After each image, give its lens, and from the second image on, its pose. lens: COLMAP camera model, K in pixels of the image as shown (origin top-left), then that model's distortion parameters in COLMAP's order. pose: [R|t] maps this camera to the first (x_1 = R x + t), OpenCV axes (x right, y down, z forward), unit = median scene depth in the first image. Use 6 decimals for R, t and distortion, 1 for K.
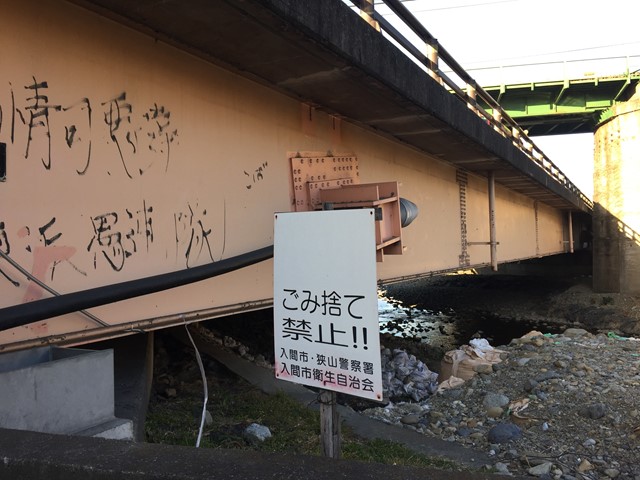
lens RADIAL K [[549.0, 0, 320.8], [0, 549.0, 240.2], [0, 0, 1]] dist [0.044921, -0.015997]
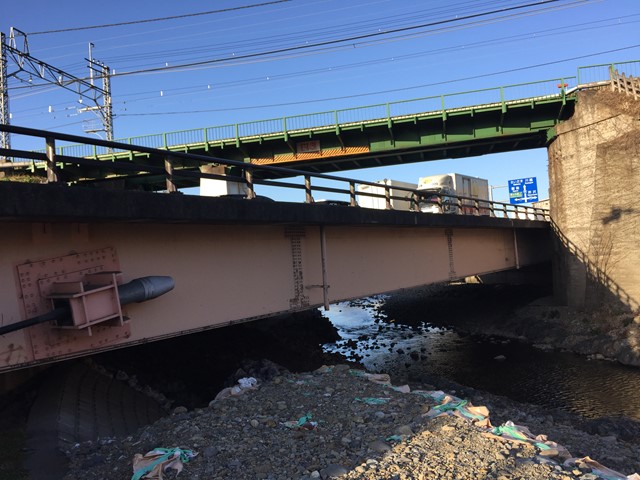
lens RADIAL K [[549.0, 0, 318.6], [0, 549.0, 238.3], [0, 0, 1]] dist [0.044921, -0.015997]
pose [[0.994444, -0.044082, -0.095595, 0.182563], [0.042791, 0.998963, -0.015522, -0.035303], [0.096180, 0.011345, 0.995299, -0.071928]]
